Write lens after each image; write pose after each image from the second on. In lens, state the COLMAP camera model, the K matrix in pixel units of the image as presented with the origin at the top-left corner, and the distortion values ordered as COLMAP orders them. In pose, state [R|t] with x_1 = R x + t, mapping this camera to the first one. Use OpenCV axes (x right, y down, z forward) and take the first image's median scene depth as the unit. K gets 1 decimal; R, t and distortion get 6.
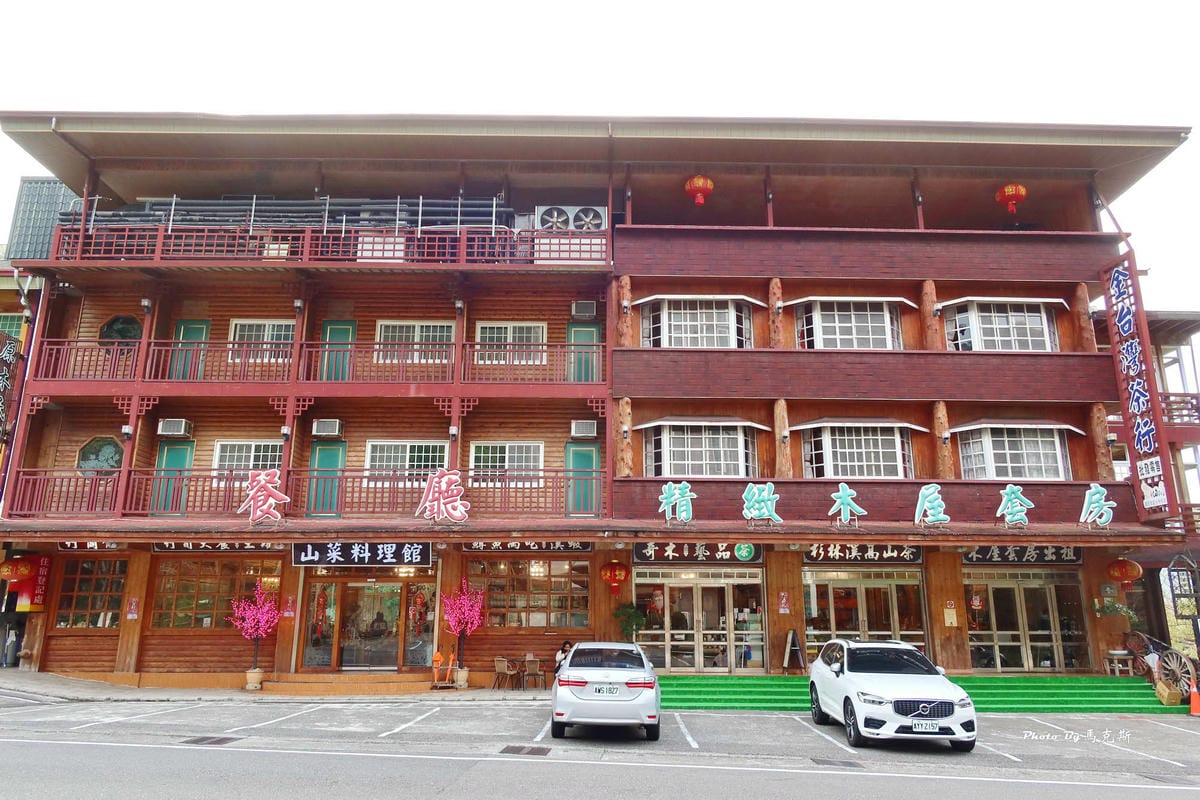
lens RADIAL K [[815.1, 0, 600.0], [0, 815.1, 400.0], [0, 0, 1]] dist [-0.008035, -0.002548]
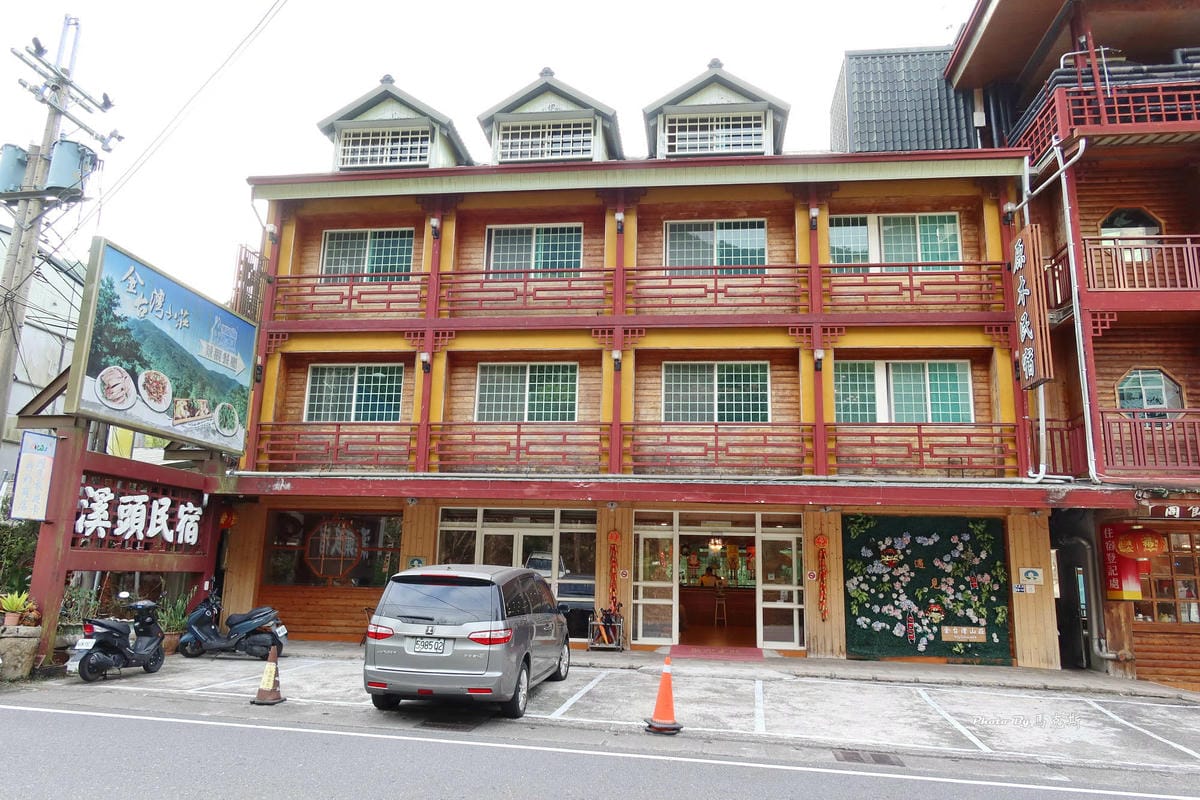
lens RADIAL K [[815.1, 0, 600.0], [0, 815.1, 400.0], [0, 0, 1]] dist [-0.008035, -0.002548]
pose [[0.990793, -0.007188, -0.135195, -0.990185], [0.013130, 0.998984, 0.043109, 0.035134], [0.134748, -0.044487, 0.989881, 0.187096]]
